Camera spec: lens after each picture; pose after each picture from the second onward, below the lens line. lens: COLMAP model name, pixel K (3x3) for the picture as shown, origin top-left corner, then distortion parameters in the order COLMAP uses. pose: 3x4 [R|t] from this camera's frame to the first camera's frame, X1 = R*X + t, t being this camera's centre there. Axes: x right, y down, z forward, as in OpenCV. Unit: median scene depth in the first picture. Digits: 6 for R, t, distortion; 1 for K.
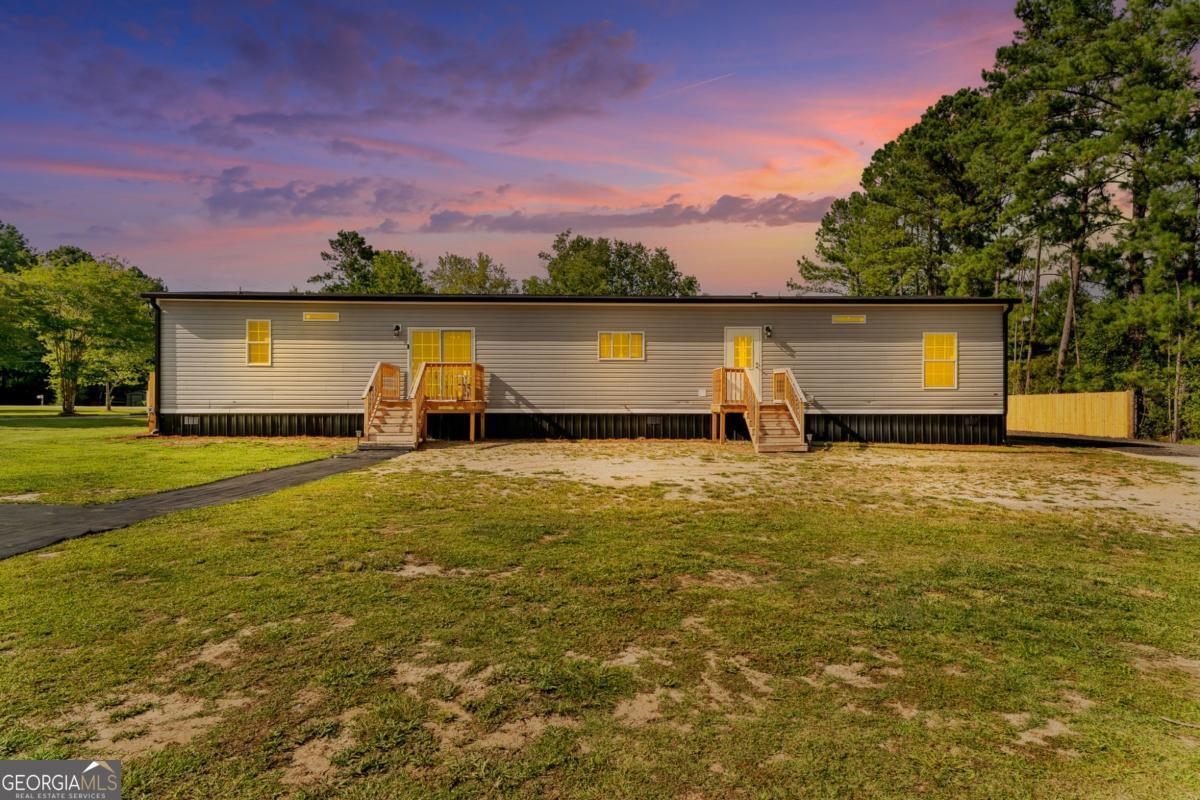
lens RADIAL K [[452.1, 0, 598.6], [0, 452.1, 414.3], [0, 0, 1]] dist [0.000325, 0.000010]
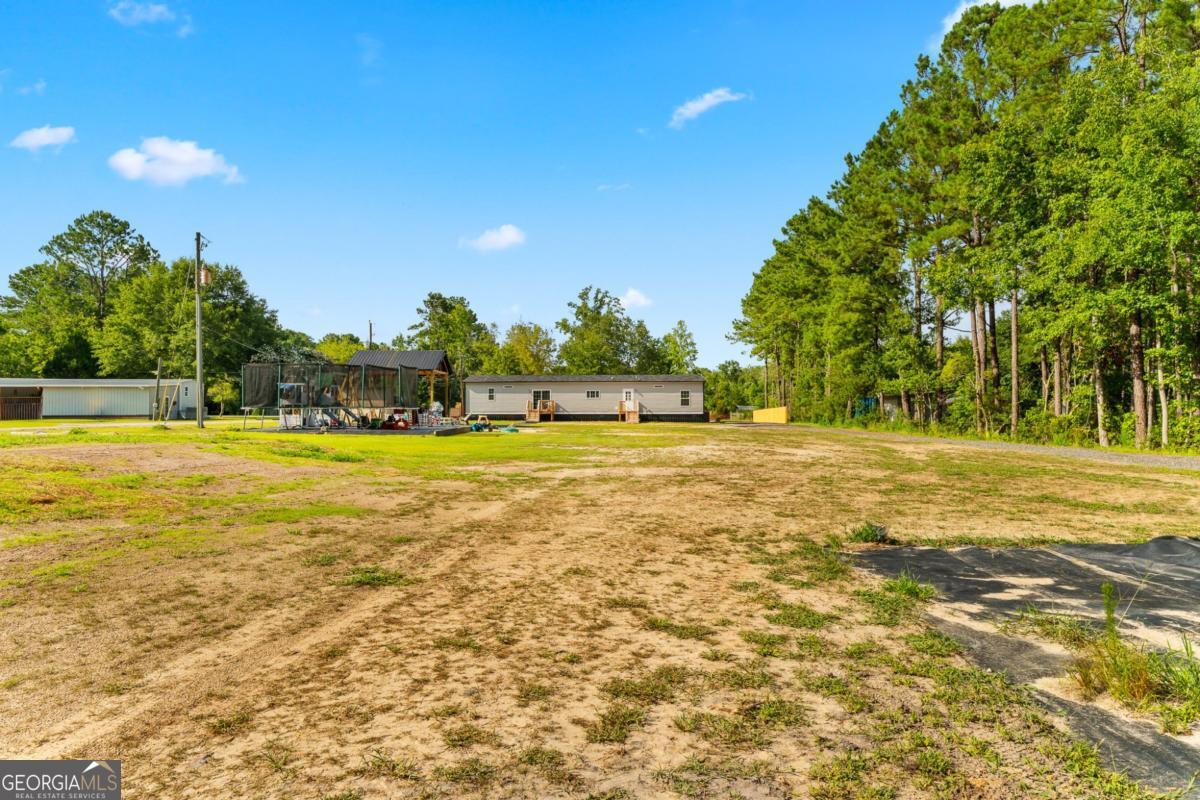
lens RADIAL K [[506.4, 0, 598.9], [0, 506.4, 424.3], [0, 0, 1]] dist [0.001765, 0.000135]
pose [[0.997414, -0.002727, -0.071820, 0.118981], [0.002250, 0.999975, -0.006721, 0.032342], [0.071837, 0.006542, 0.997395, -0.904040]]
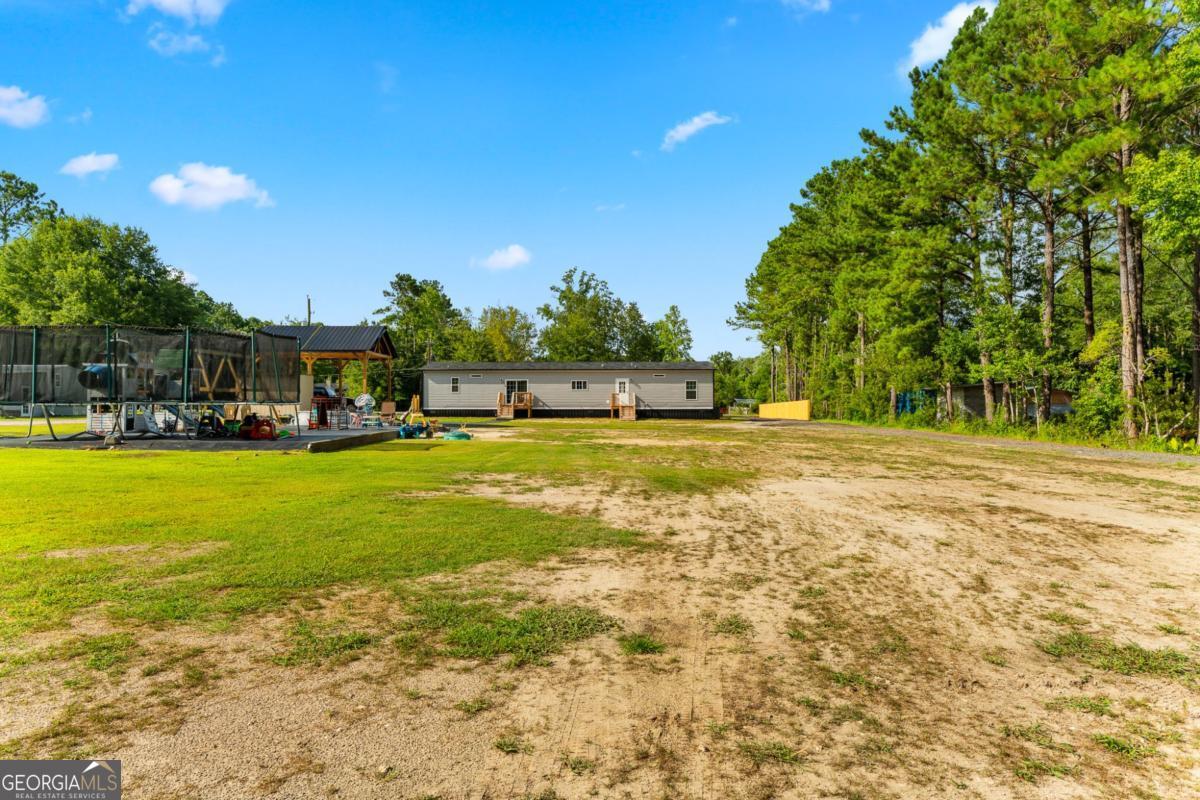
lens RADIAL K [[506.4, 0, 598.9], [0, 506.4, 424.3], [0, 0, 1]] dist [0.001765, 0.000135]
pose [[0.999158, -0.002779, -0.040946, 0.096751], [0.003056, 0.999973, 0.006704, 0.022762], [0.040926, -0.006823, 0.999139, -0.688239]]
